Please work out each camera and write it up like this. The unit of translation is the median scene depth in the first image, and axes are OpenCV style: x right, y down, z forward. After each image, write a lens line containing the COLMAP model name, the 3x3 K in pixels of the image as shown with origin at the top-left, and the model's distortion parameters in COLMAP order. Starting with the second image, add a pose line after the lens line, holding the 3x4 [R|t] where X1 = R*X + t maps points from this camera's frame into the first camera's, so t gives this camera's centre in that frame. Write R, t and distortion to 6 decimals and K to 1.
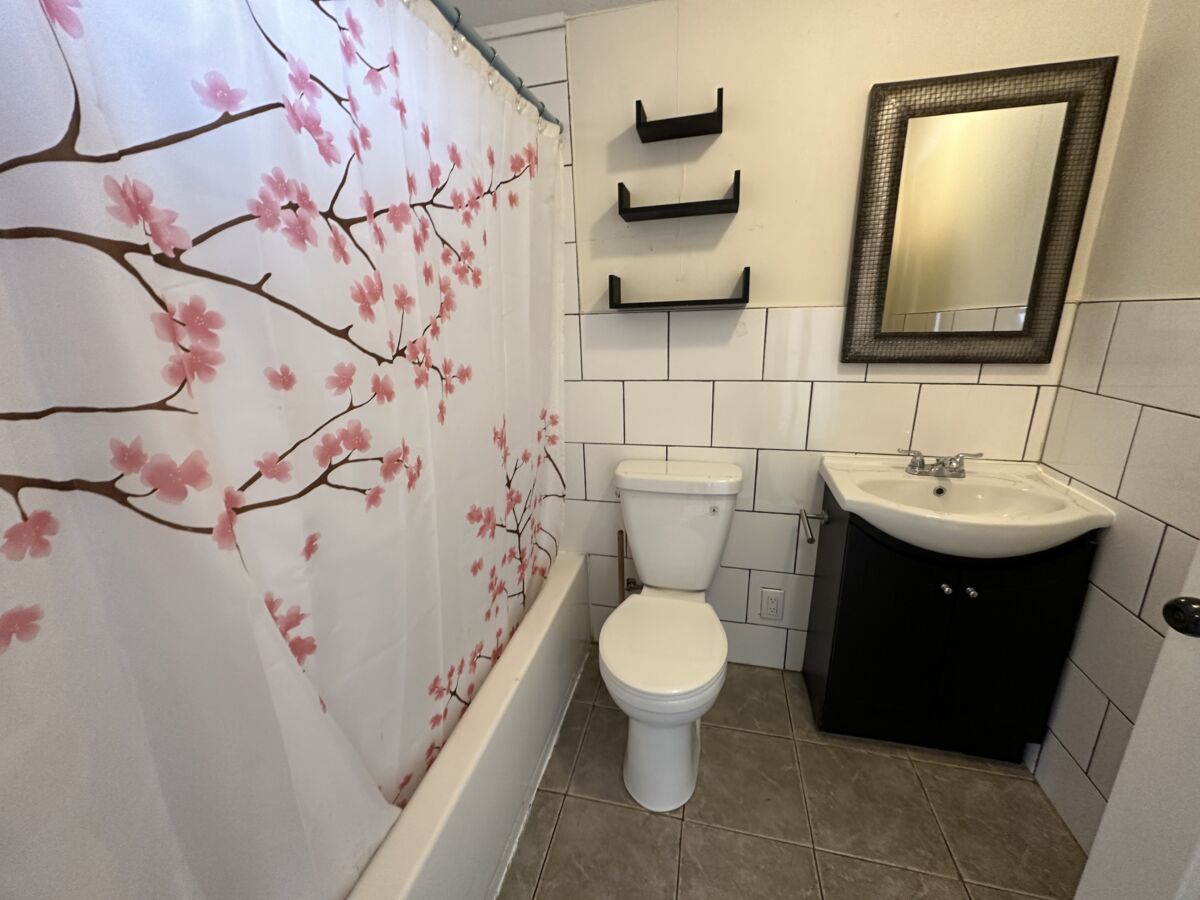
lens RADIAL K [[477.8, 0, 597.2], [0, 477.8, 449.3], [0, 0, 1]] dist [0.000890, 0.001412]
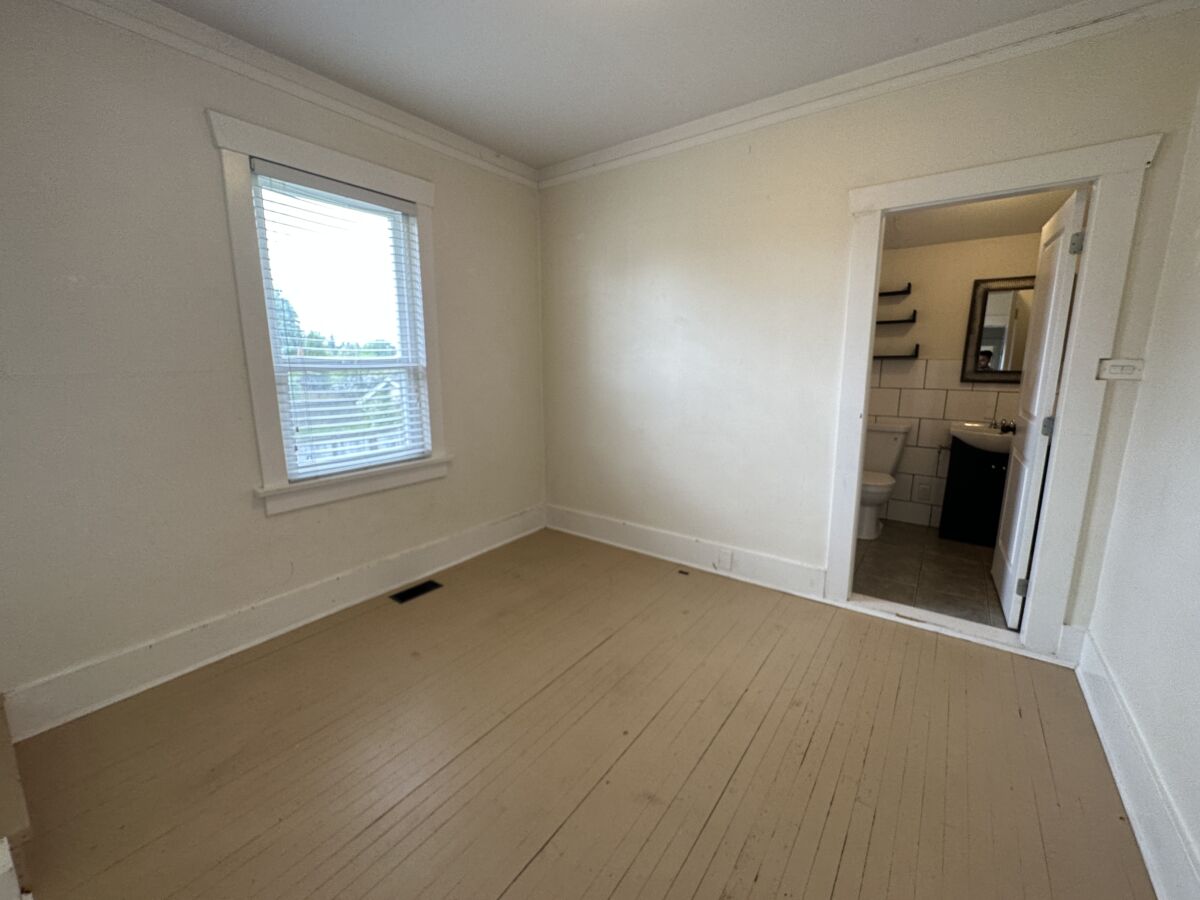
lens RADIAL K [[477.8, 0, 604.5], [0, 477.8, 446.7], [0, 0, 1]] dist [0.000890, 0.001412]
pose [[0.922811, 0.094352, -0.373520, -0.227419], [-0.129223, 0.989185, -0.069385, 0.558543], [0.362934, 0.112297, 0.925024, -1.911241]]
